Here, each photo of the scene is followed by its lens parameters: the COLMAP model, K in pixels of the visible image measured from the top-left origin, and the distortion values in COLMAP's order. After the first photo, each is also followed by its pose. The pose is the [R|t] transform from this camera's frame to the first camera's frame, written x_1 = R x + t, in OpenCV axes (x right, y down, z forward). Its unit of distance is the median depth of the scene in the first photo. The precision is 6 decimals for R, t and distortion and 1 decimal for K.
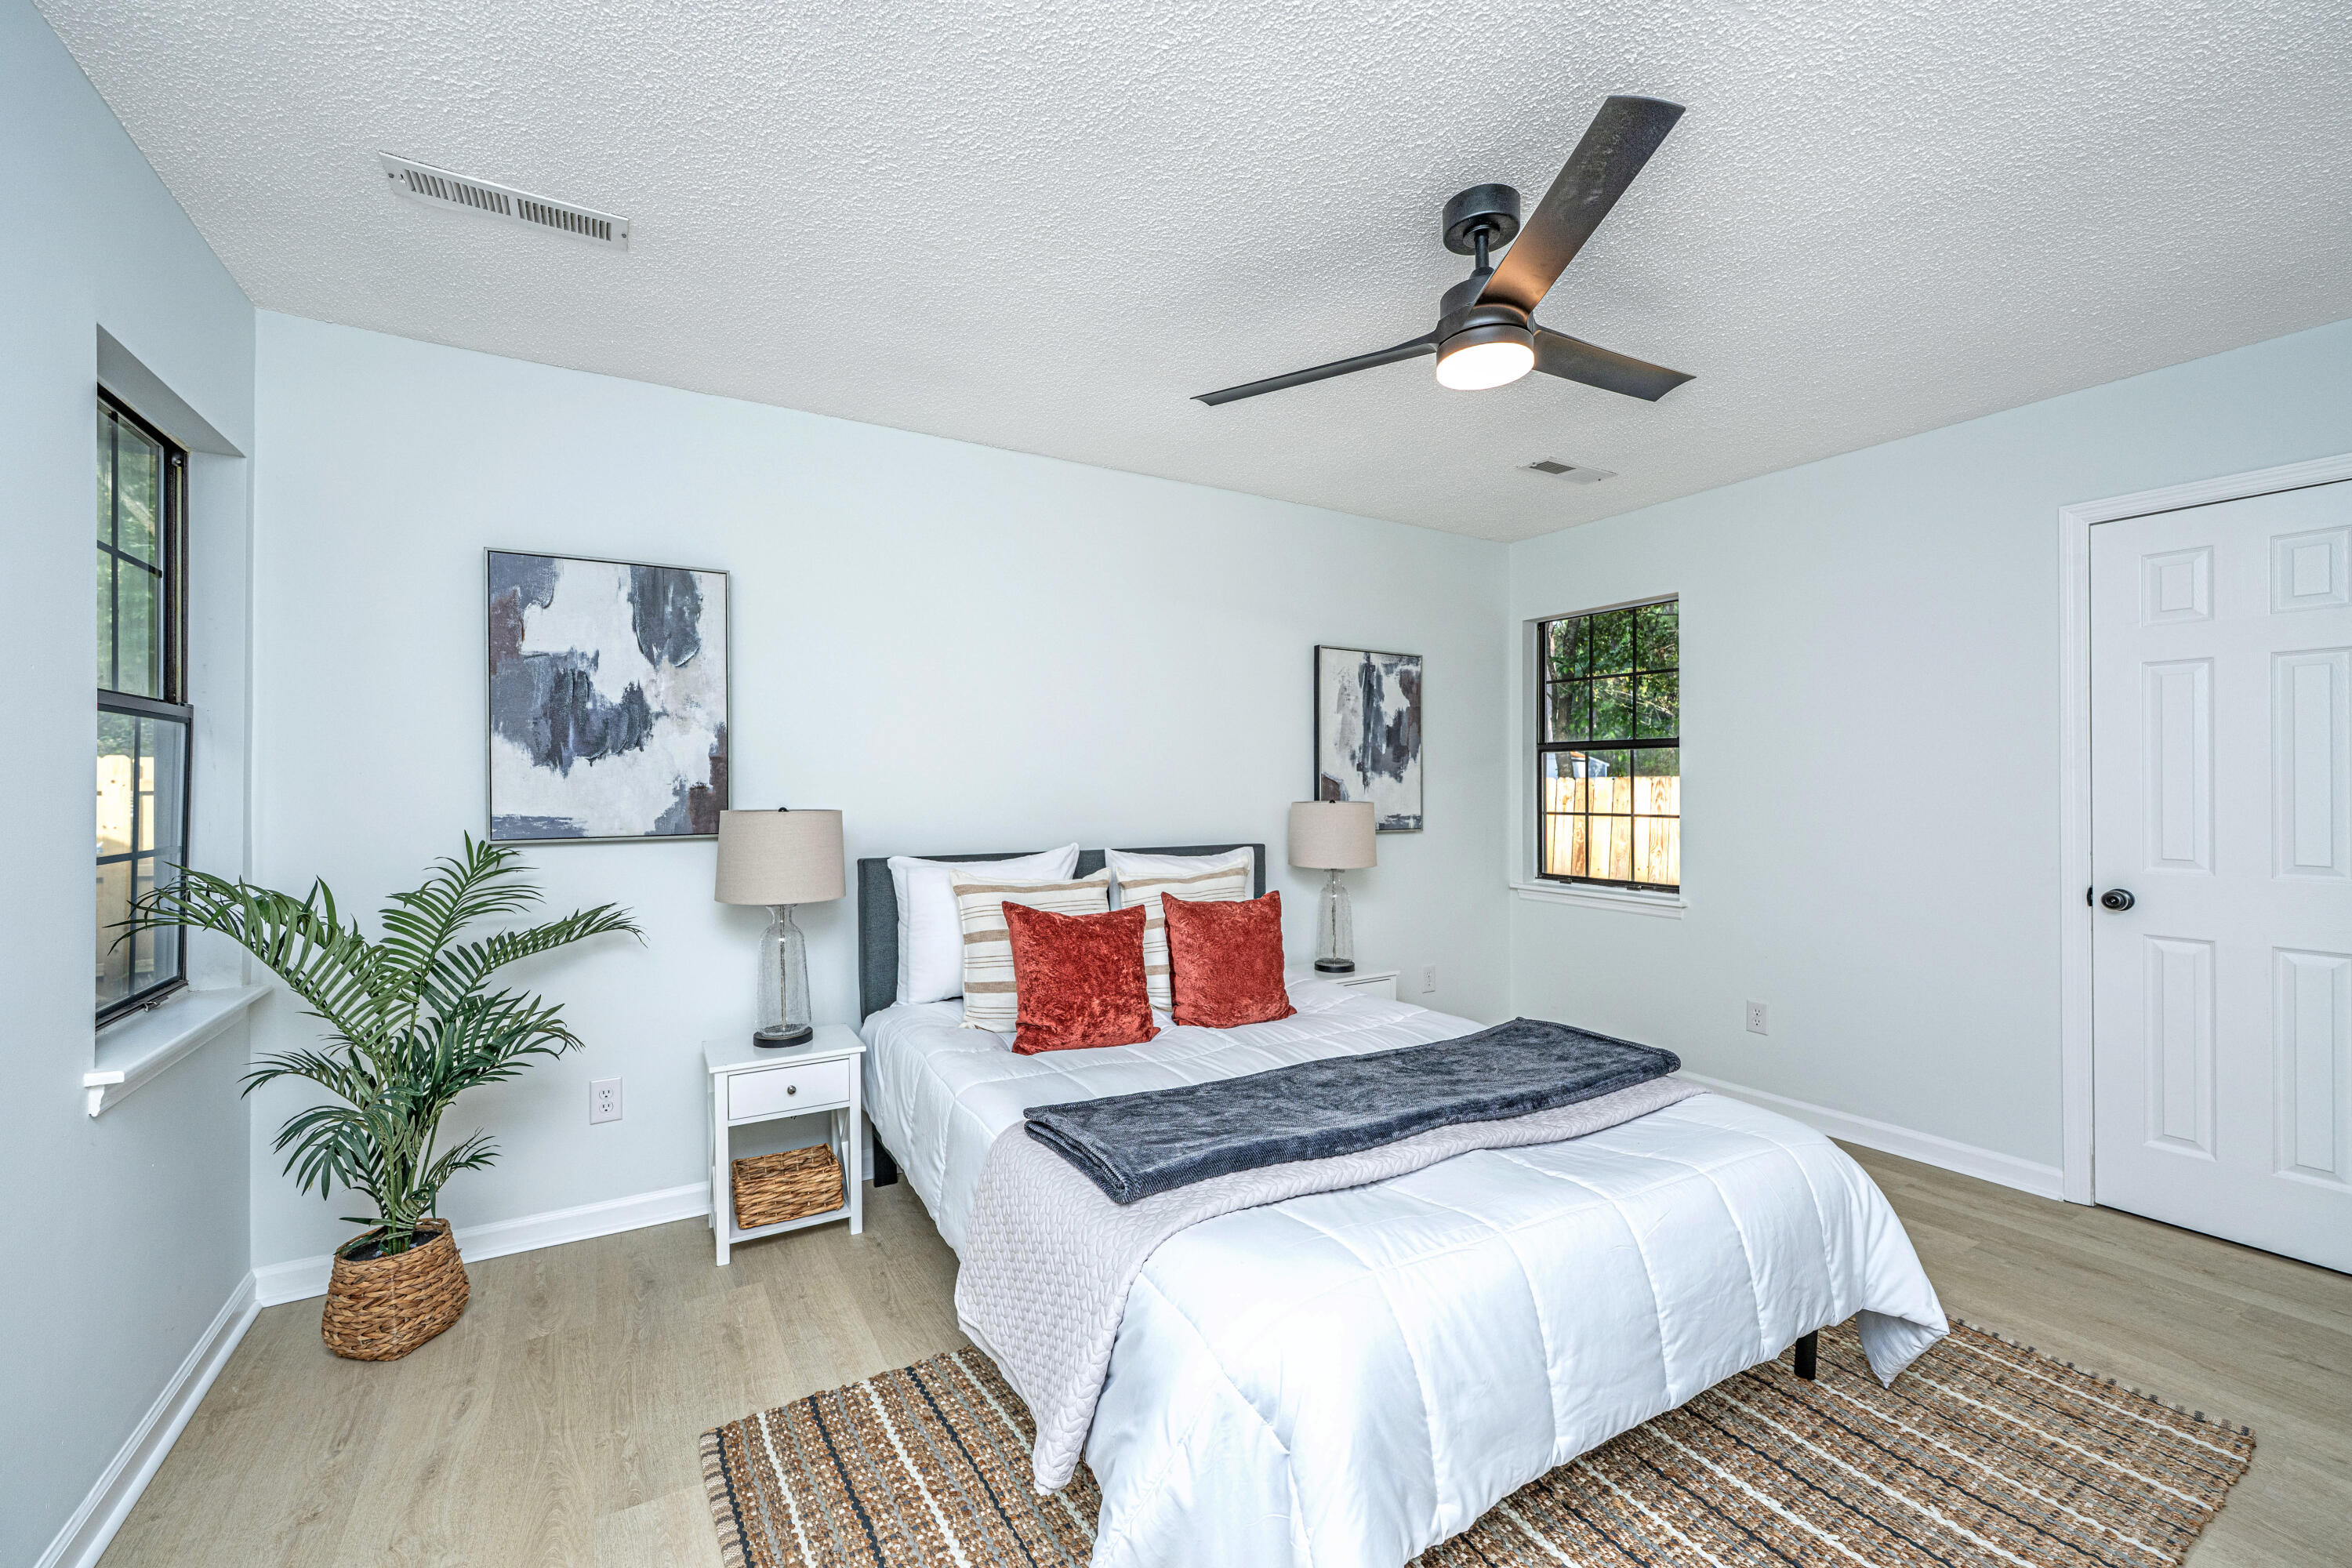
lens RADIAL K [[950.7, 0, 1182.0], [0, 950.7, 779.6], [0, 0, 1]] dist [0.000684, 0.000036]
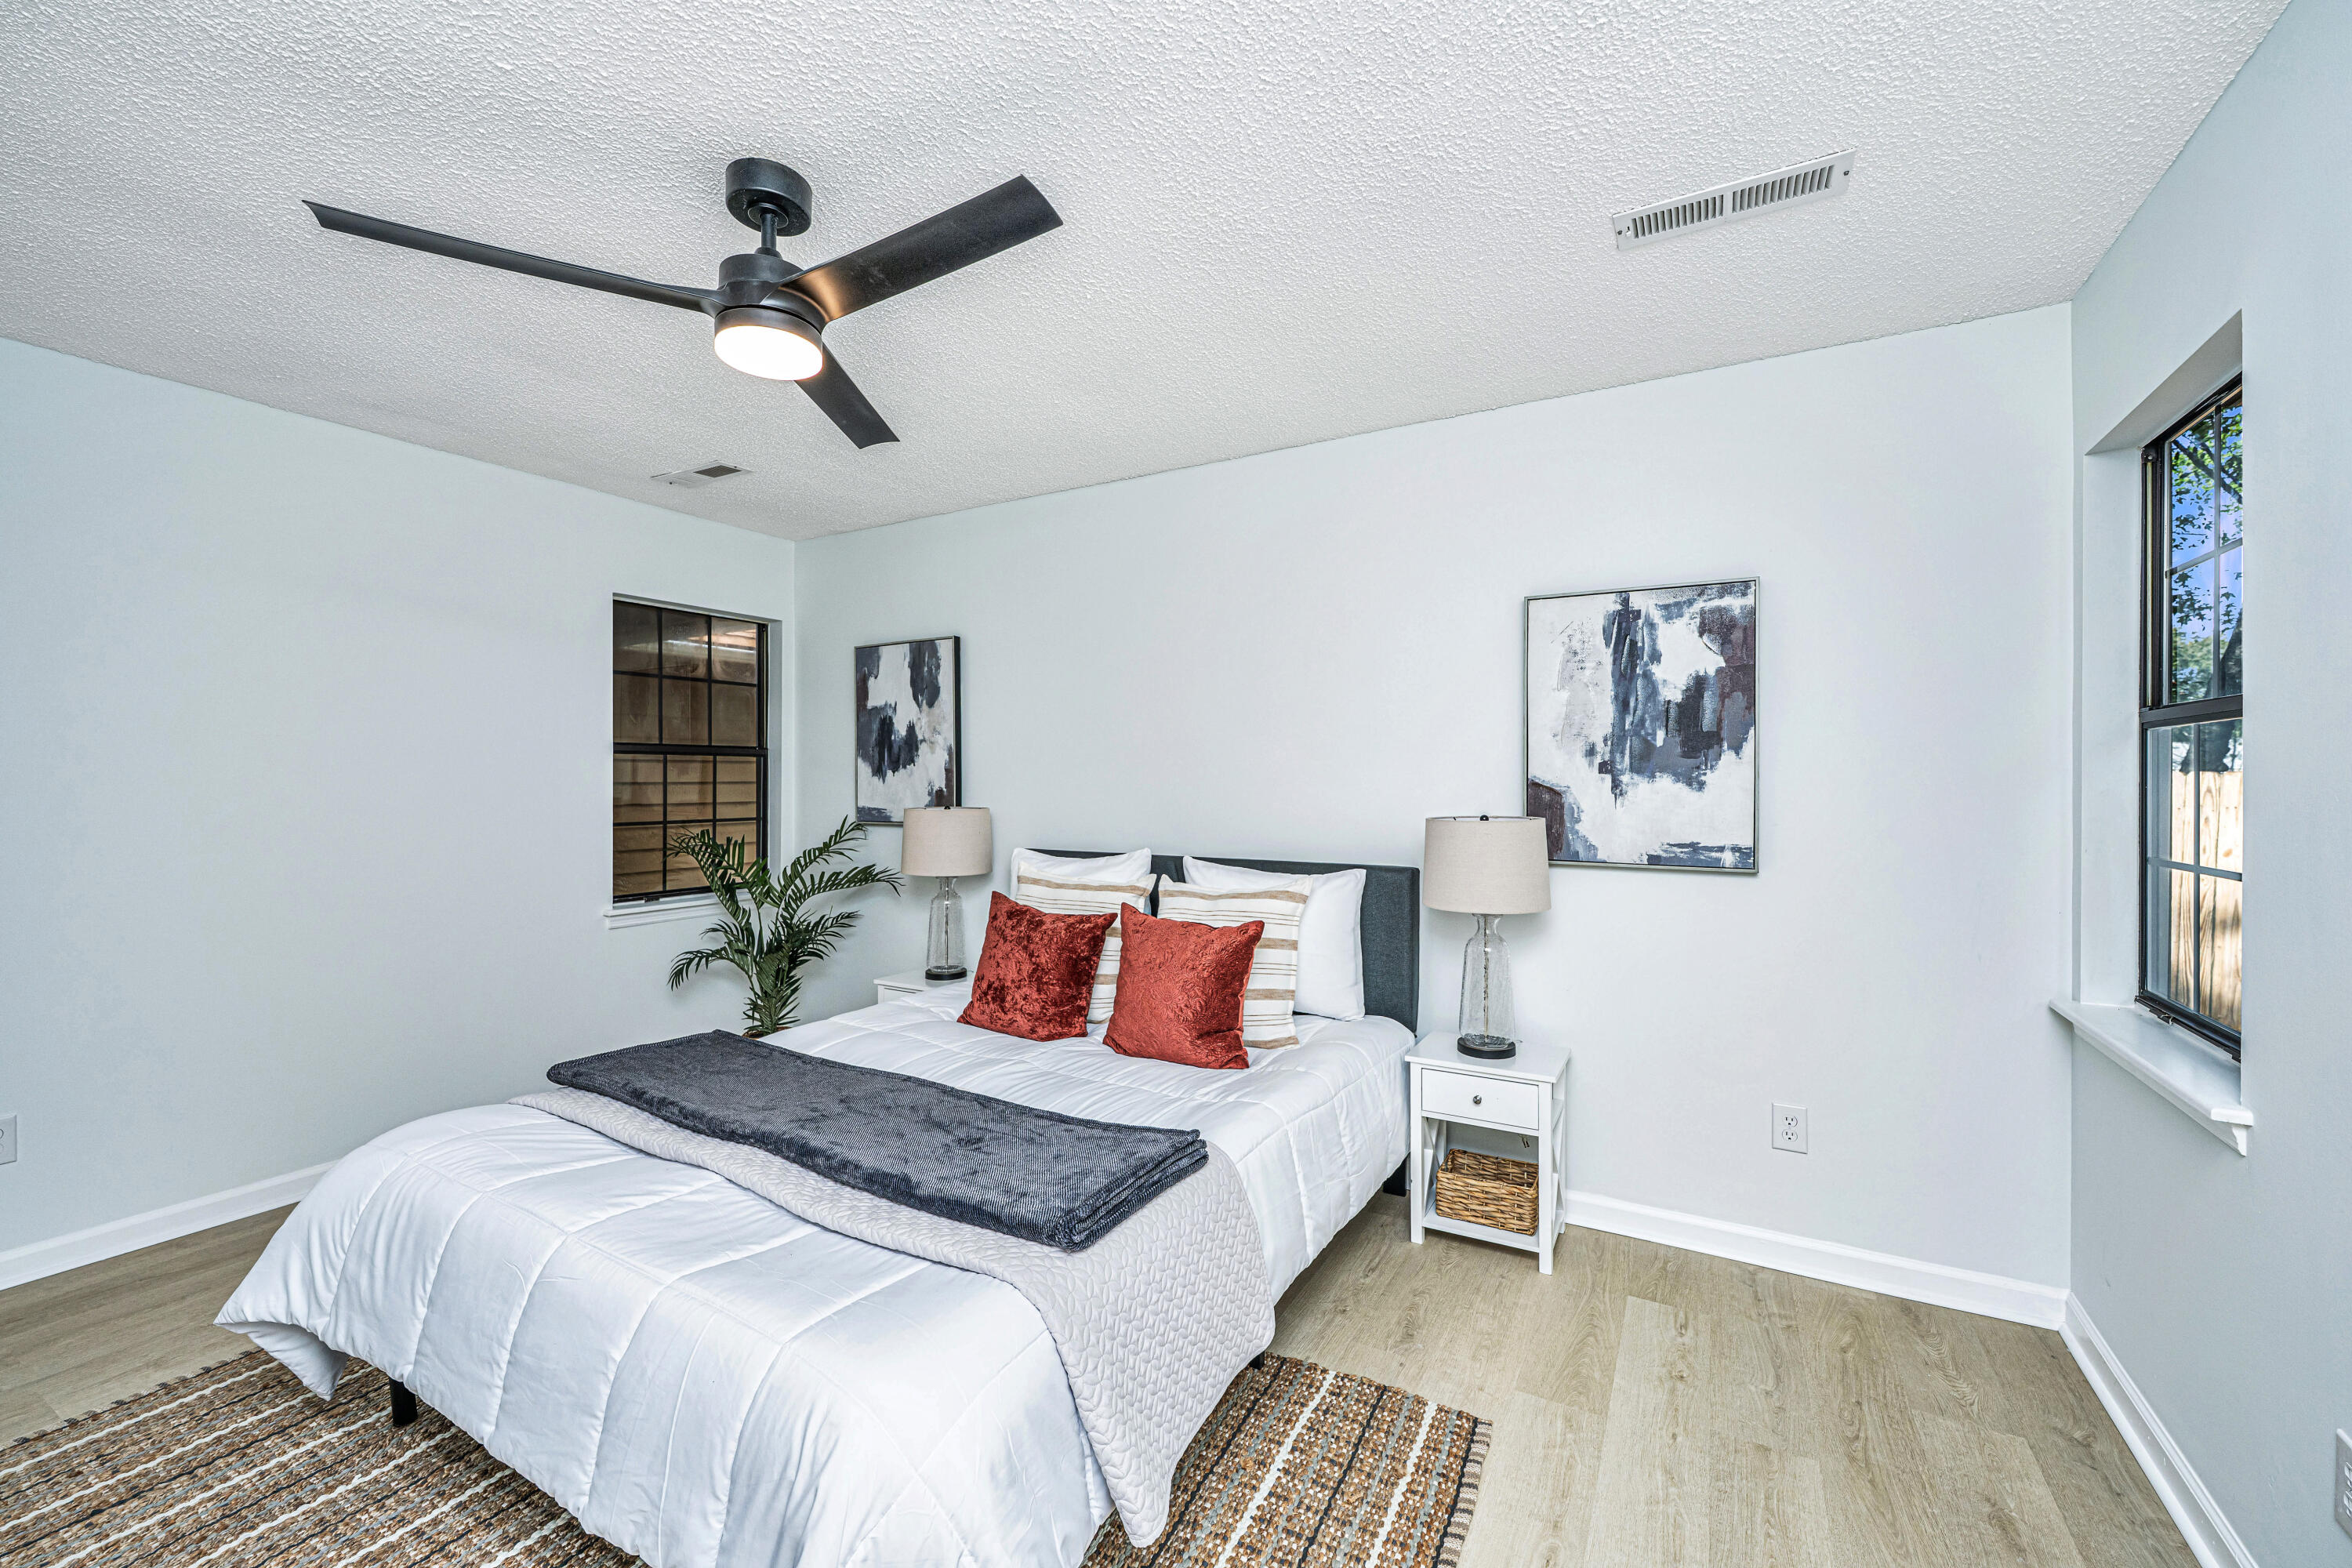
lens RADIAL K [[950.7, 0, 1165.0], [0, 950.7, 773.2], [0, 0, 1]] dist [0.000684, 0.000036]
pose [[0.490711, -0.015831, -0.871178, 0.621556], [-0.006856, 0.999734, -0.022029, 0.007489], [0.871295, 0.016783, 0.490472, 0.413462]]
